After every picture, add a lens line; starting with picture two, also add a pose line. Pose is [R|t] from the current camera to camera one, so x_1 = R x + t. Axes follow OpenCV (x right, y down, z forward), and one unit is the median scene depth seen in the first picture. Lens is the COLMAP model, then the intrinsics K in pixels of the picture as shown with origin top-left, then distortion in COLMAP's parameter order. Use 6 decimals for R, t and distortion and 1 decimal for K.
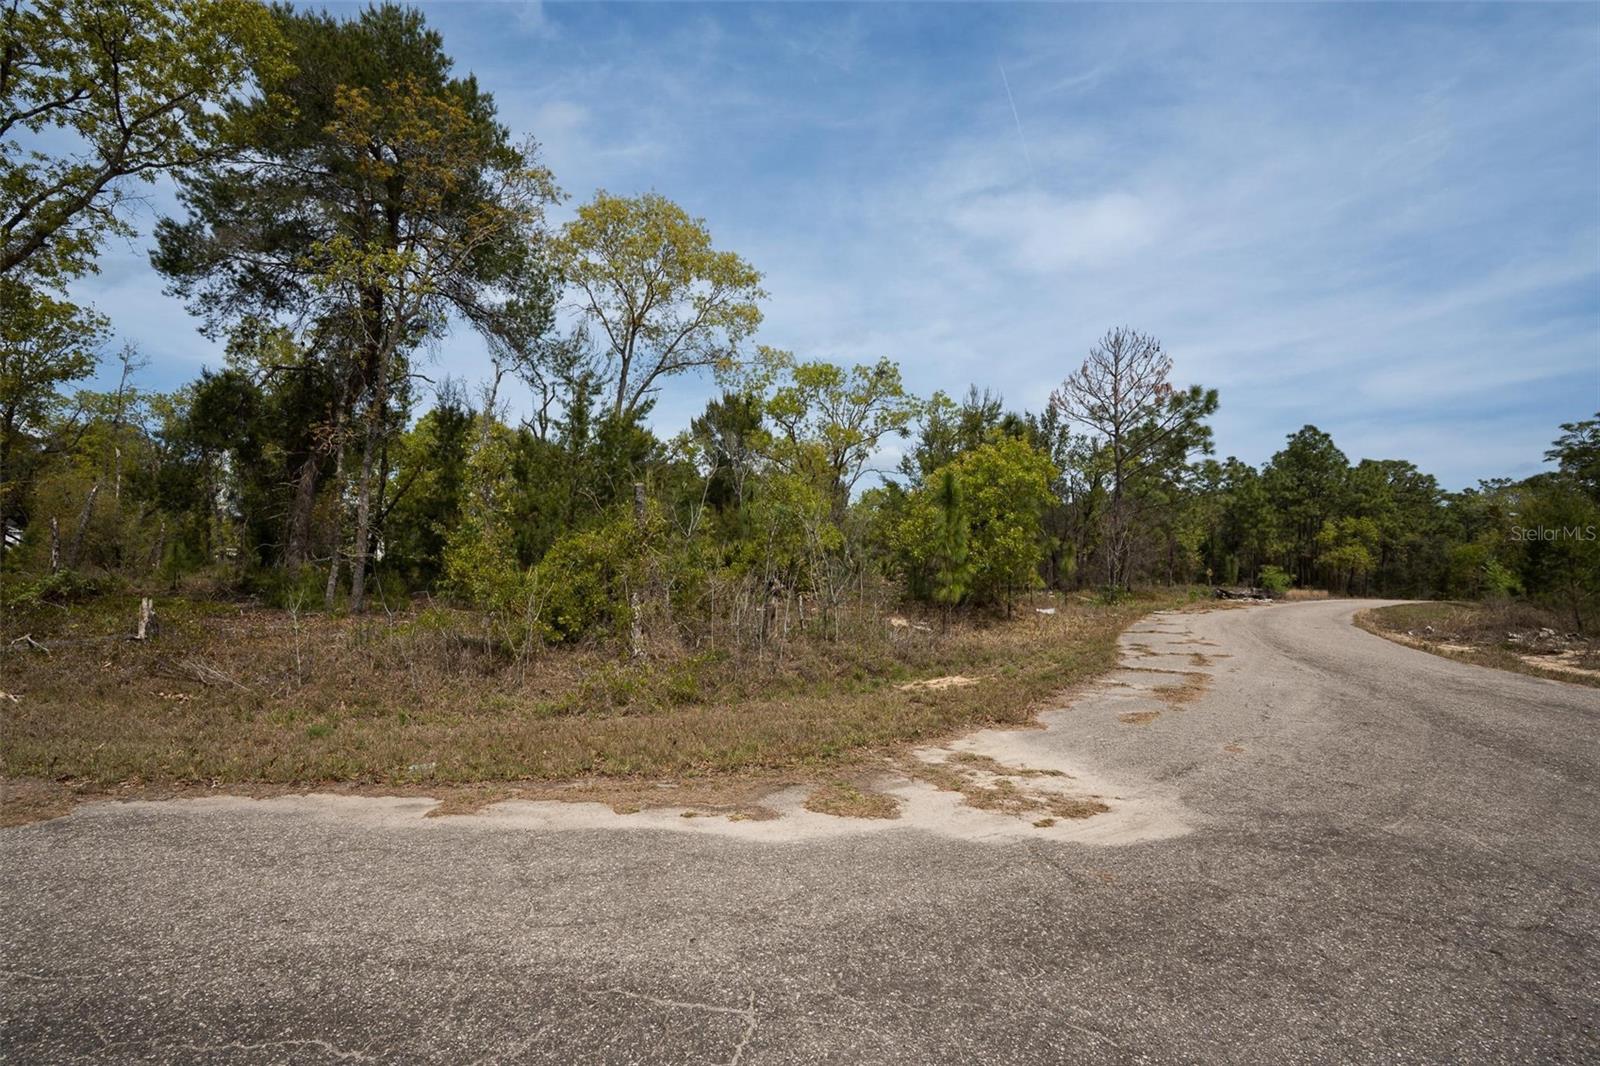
lens RADIAL K [[720.8, 0, 800.0], [0, 720.8, 533.0], [0, 0, 1]] dist [-0.070458, 0.024743]
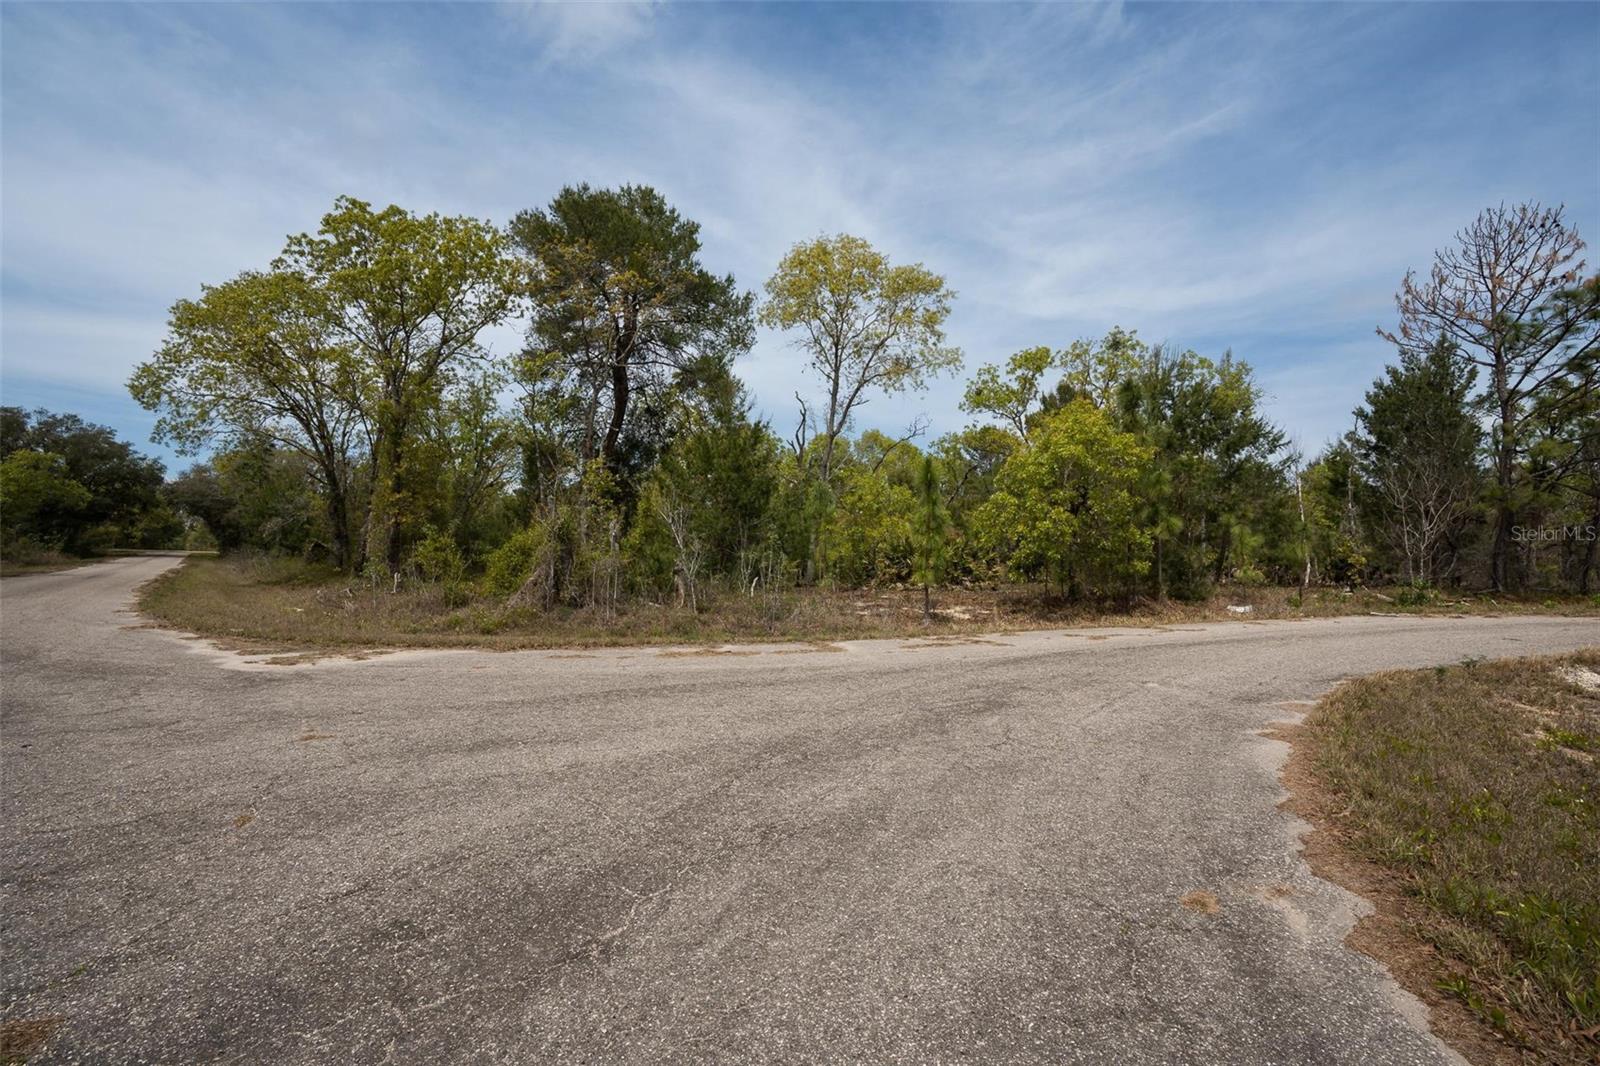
lens RADIAL K [[738.3, 0, 796.0], [0, 738.3, 525.5], [0, 0, 1]] dist [-0.067515, 0.027188]
pose [[0.772274, -0.040573, -0.633993, 0.446758], [0.031578, 0.999177, -0.025478, 0.018807], [0.634504, -0.000344, 0.772919, 0.046276]]
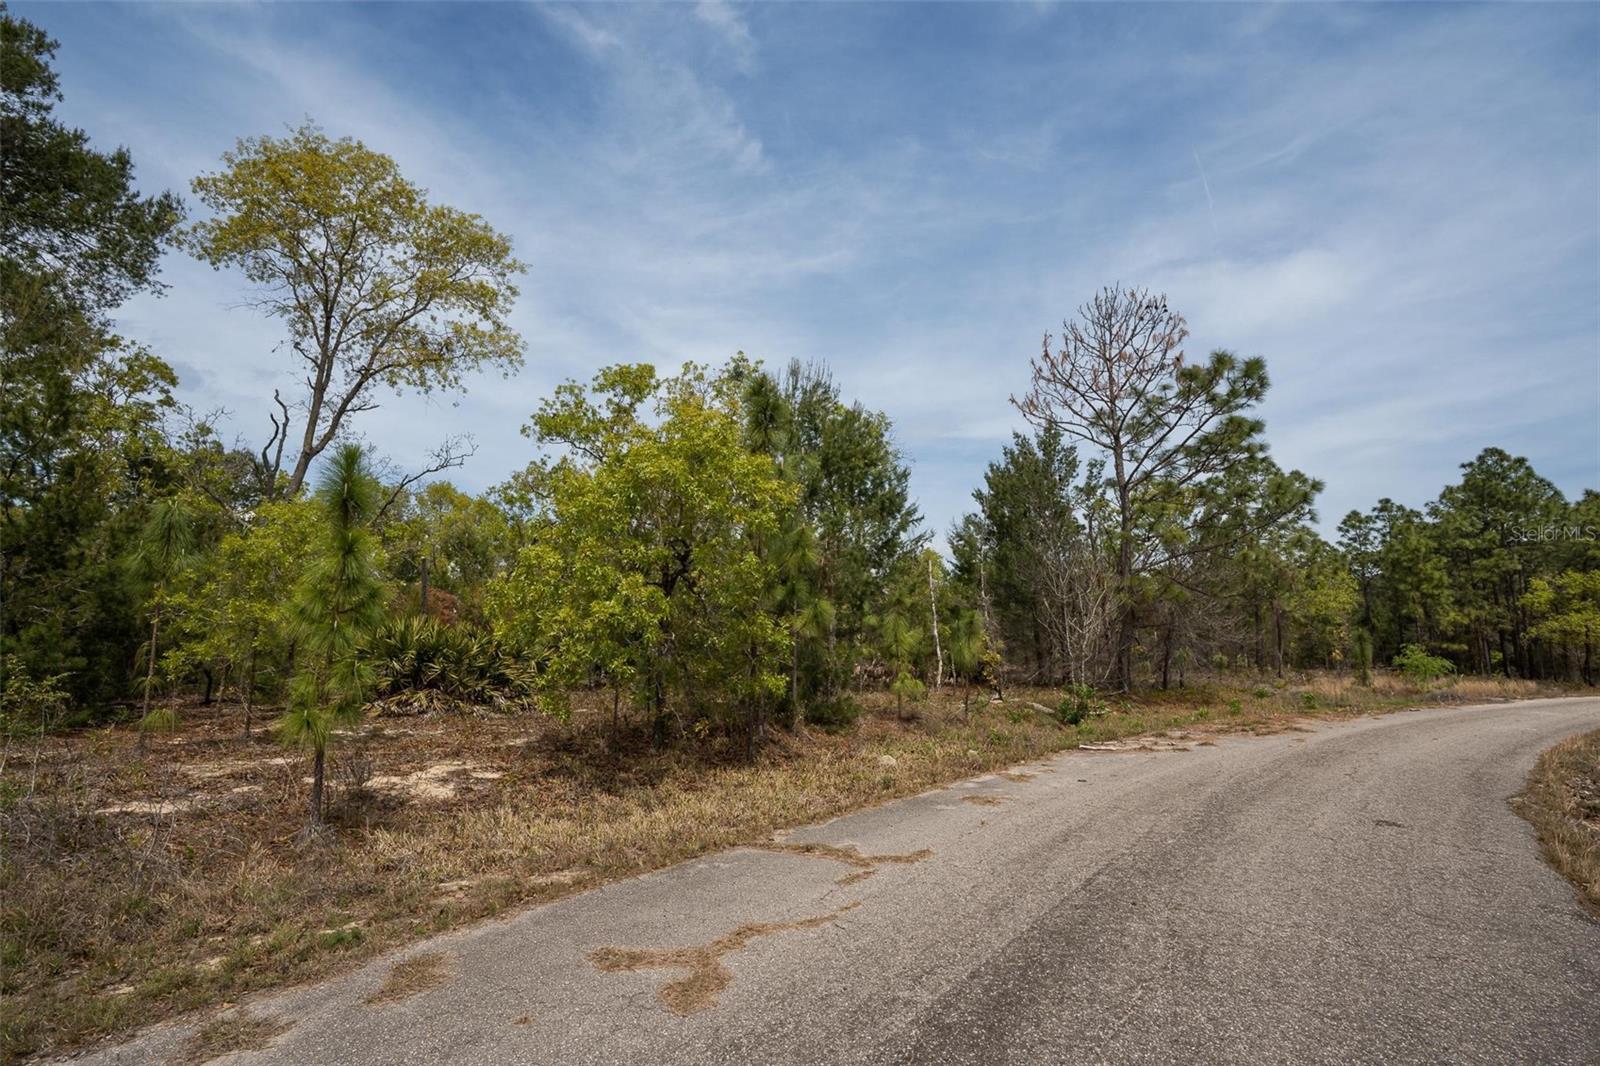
lens RADIAL K [[743.3, 0, 797.9], [0, 743.3, 530.1], [0, 0, 1]] dist [-0.059769, 0.019283]
pose [[0.984914, -0.037308, -0.168978, 0.344493], [0.017604, 0.993019, -0.116636, 0.014010], [0.172150, 0.111901, 0.978694, 0.383728]]
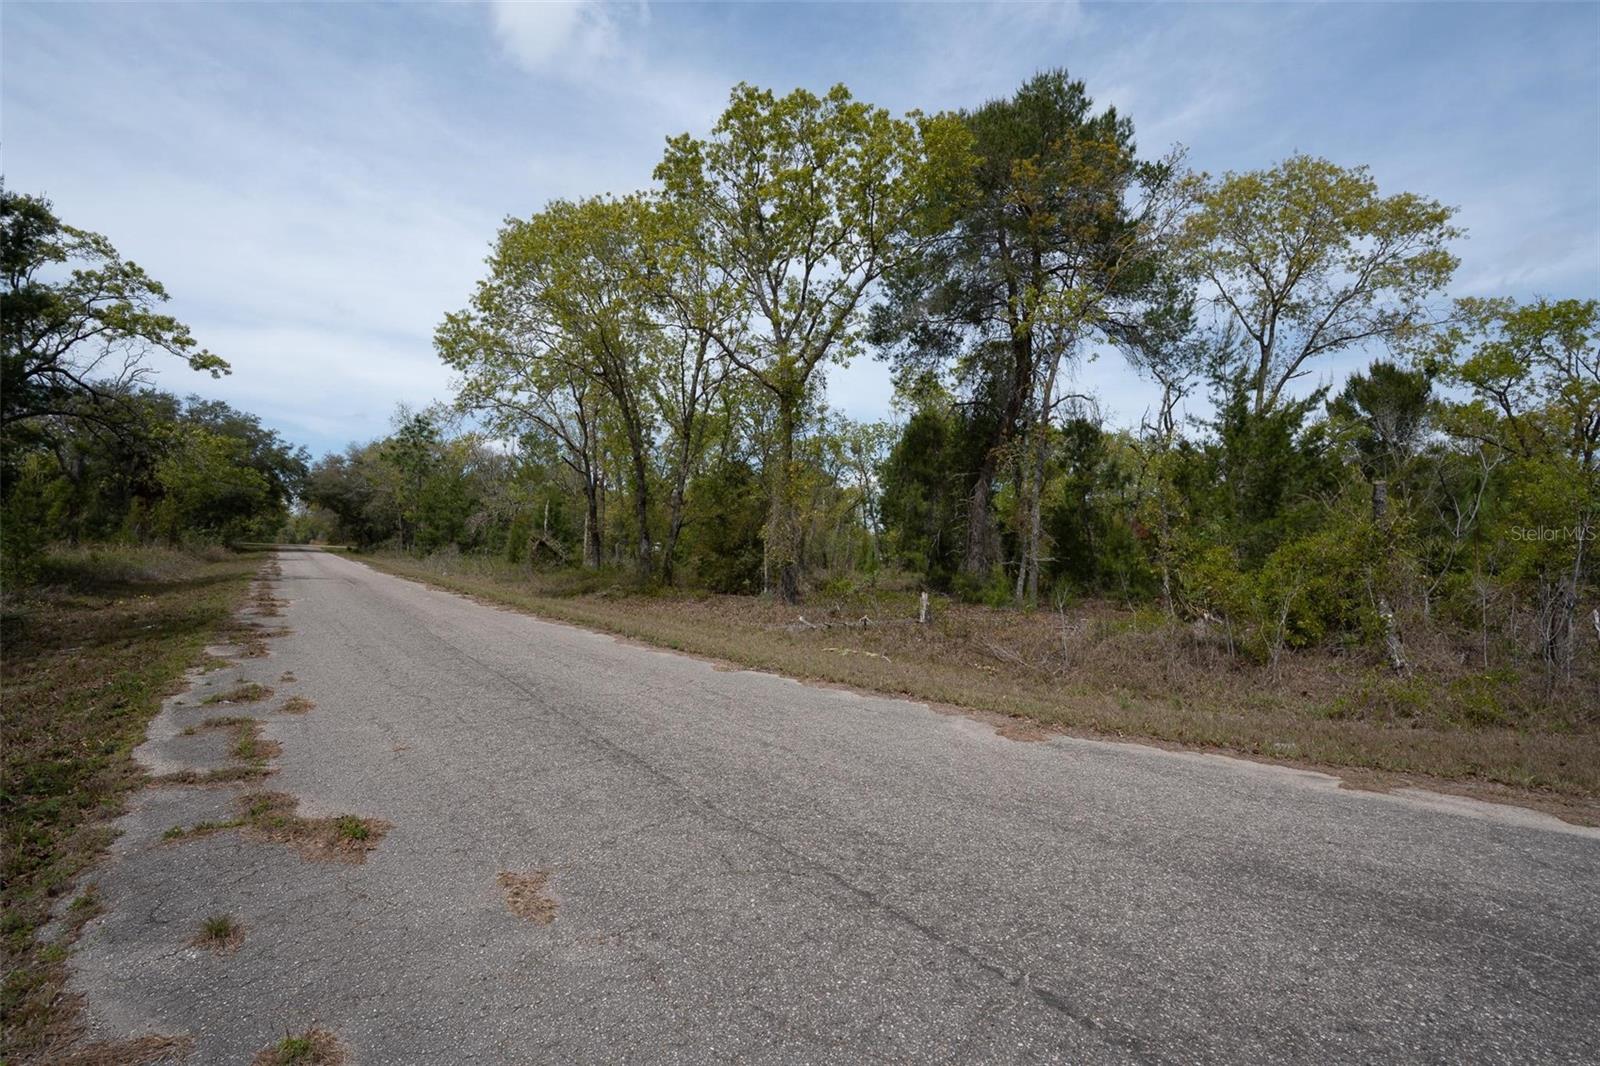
lens RADIAL K [[738.3, 0, 796.0], [0, 738.3, 525.5], [0, 0, 1]] dist [-0.067515, 0.027188]
pose [[0.730871, -0.031088, -0.681808, -0.062719], [0.019009, 0.999502, -0.025197, -0.001321], [0.682251, 0.005455, 0.731097, -0.081062]]
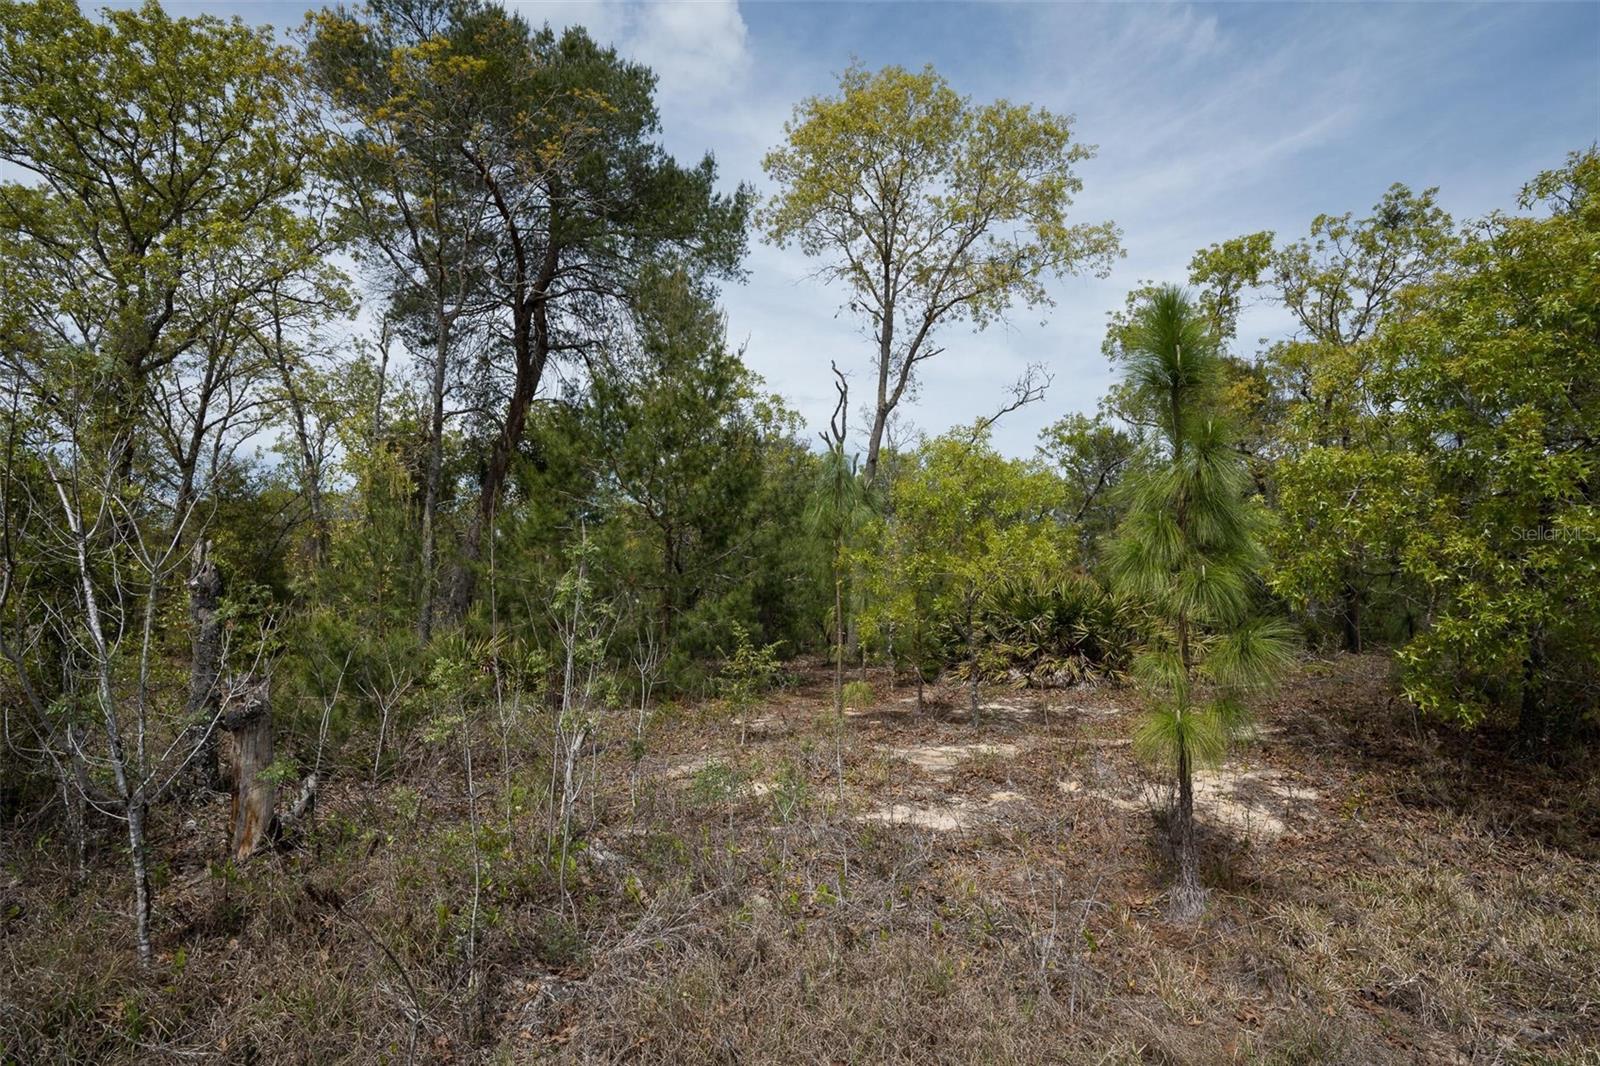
lens RADIAL K [[729.4, 0, 800.0], [0, 729.4, 533.0], [0, 0, 1]] dist [-0.080981, 0.025380]
pose [[0.705929, -0.086739, -0.702951, 0.173123], [0.044470, 0.995943, -0.078234, 0.014785], [0.706885, 0.023968, 0.706922, 0.447356]]
